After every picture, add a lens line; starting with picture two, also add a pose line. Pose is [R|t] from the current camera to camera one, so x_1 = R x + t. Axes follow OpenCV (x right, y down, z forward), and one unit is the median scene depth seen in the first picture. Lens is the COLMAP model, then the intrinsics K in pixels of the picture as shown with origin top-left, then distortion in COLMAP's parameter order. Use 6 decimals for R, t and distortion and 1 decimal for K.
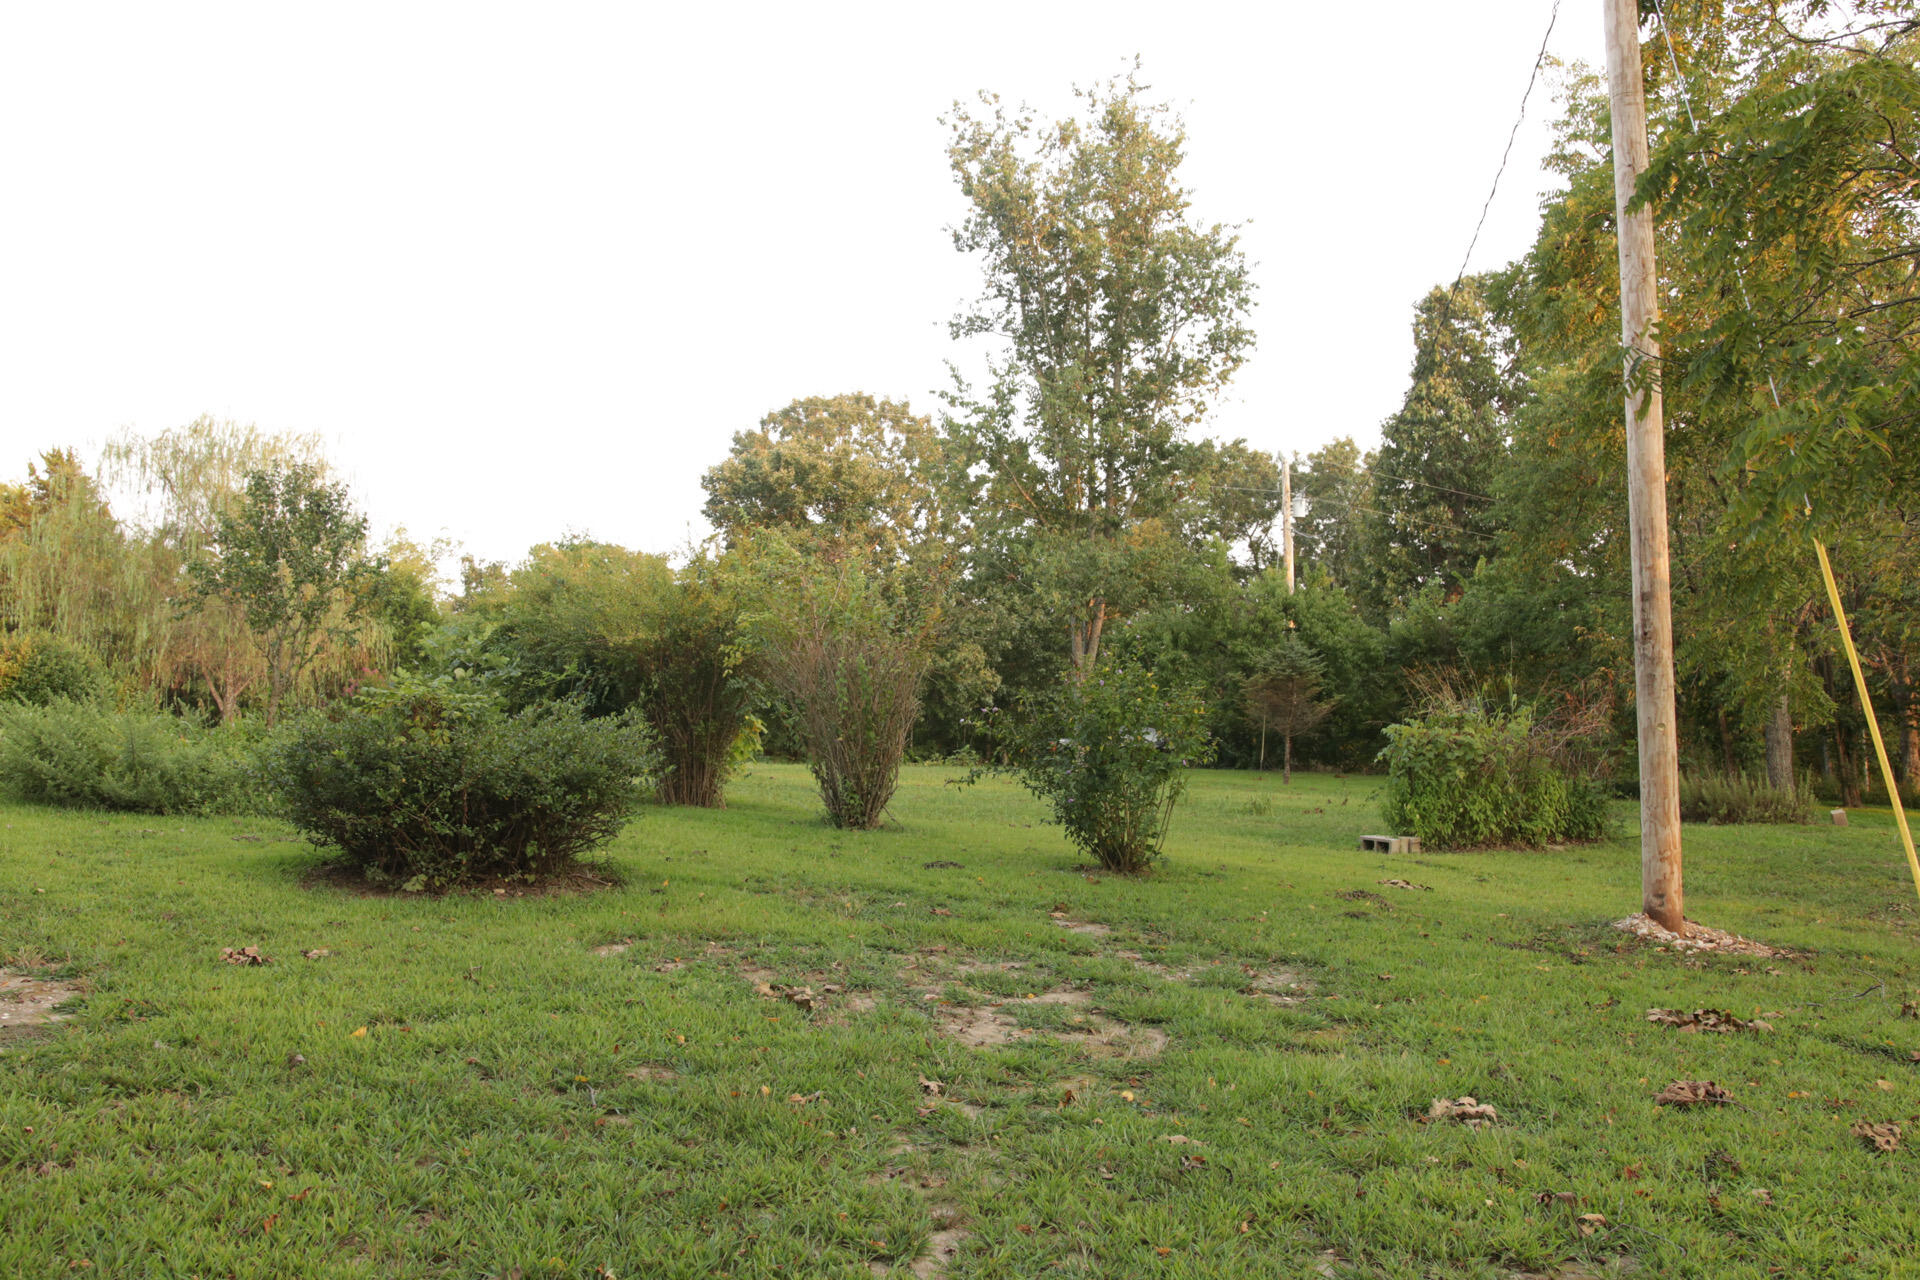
lens RADIAL K [[1592.8, 0, 948.7], [0, 1592.8, 639.4], [0, 0, 1]] dist [-0.084872, 0.070528]
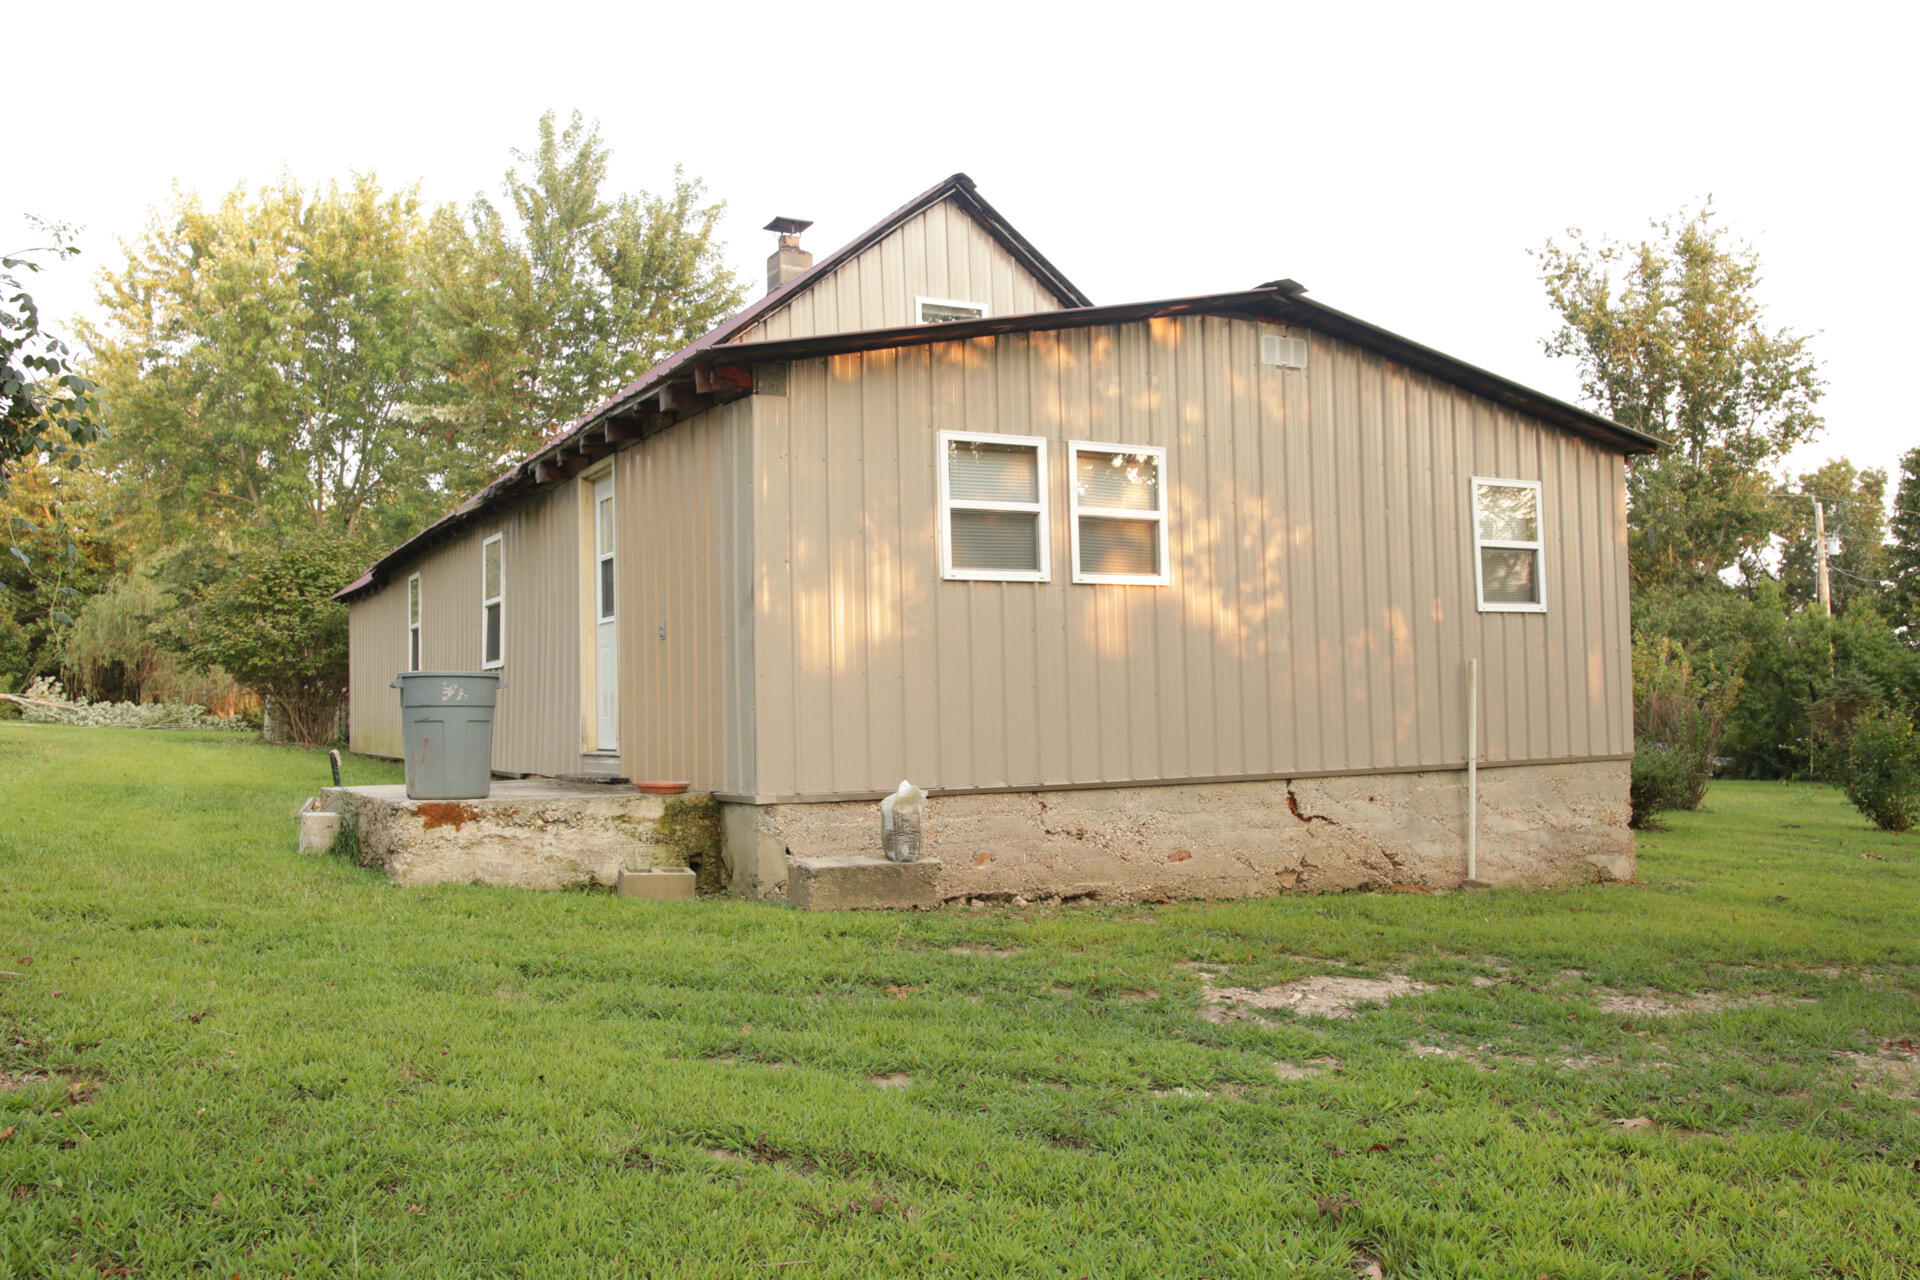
lens RADIAL K [[1592.8, 0, 948.7], [0, 1592.8, 639.4], [0, 0, 1]] dist [-0.084872, 0.070528]
pose [[0.968456, -0.026360, -0.247785, -0.152354], [0.023228, 0.999609, -0.015554, -0.020337], [0.248098, 0.009308, 0.968690, -0.298033]]
